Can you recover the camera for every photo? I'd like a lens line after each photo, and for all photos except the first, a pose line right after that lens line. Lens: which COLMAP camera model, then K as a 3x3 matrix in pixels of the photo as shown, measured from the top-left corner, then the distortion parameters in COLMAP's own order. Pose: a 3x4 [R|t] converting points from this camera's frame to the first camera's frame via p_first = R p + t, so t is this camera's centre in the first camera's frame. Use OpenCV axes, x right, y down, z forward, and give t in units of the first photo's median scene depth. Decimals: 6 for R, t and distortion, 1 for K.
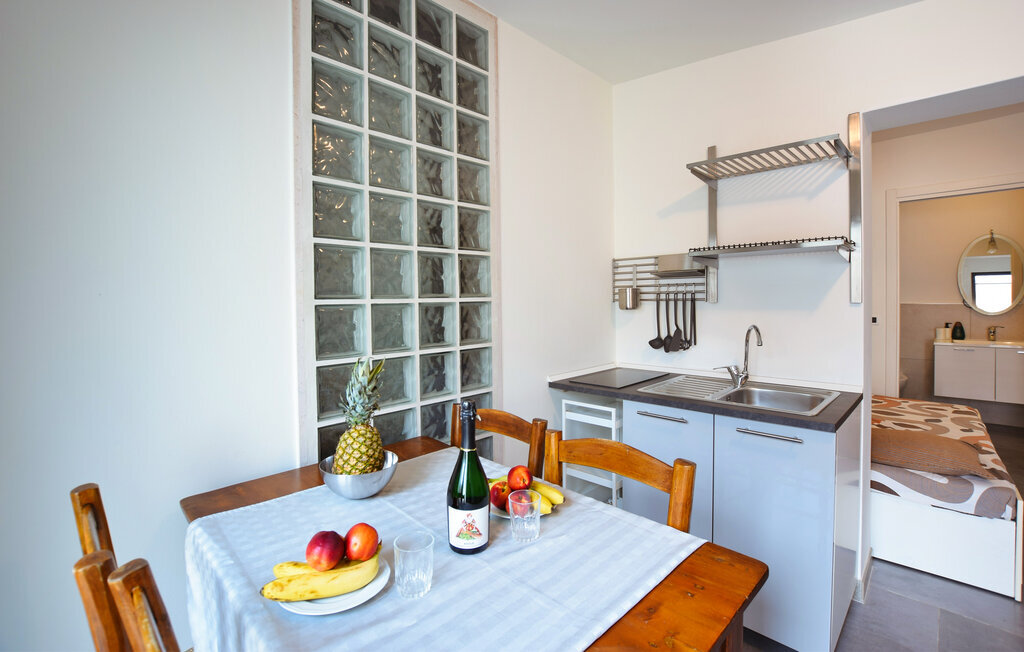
lens RADIAL K [[465.5, 0, 509.4], [0, 465.5, 301.1], [0, 0, 1]] dist [-0.025677, 0.000259]
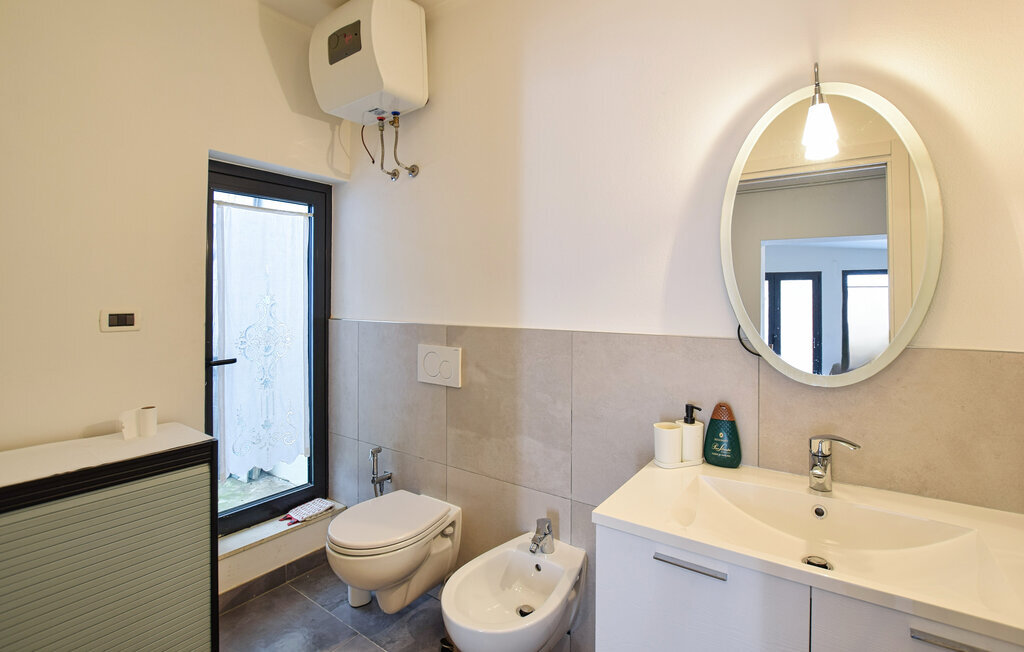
lens RADIAL K [[465.5, 0, 509.4], [0, 465.5, 301.1], [0, 0, 1]] dist [-0.025677, 0.000259]
pose [[0.988886, 0.005988, 0.148557, 0.805155], [-0.006231, 0.999980, 0.001174, -0.017795], [-0.148547, -0.002087, 0.988903, 0.726934]]
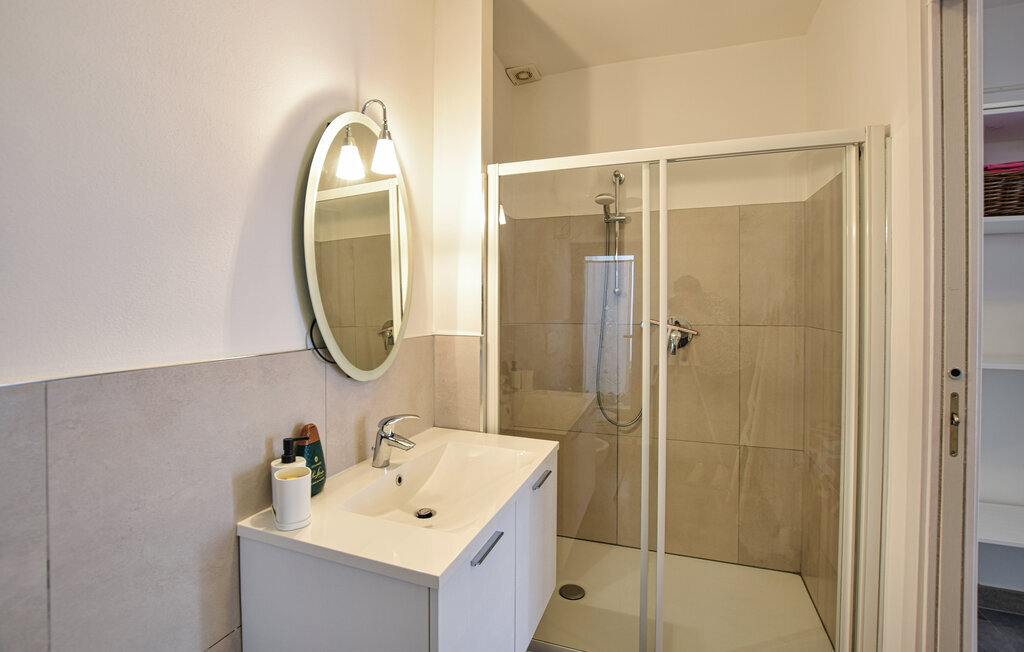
lens RADIAL K [[465.5, 0, 509.4], [0, 465.5, 301.1], [0, 0, 1]] dist [-0.025677, 0.000259]
pose [[-0.401240, 0.006352, 0.915951, 0.705071], [0.002157, 0.999980, -0.005989, -0.020253], [-0.915970, -0.000427, -0.401246, 0.987919]]
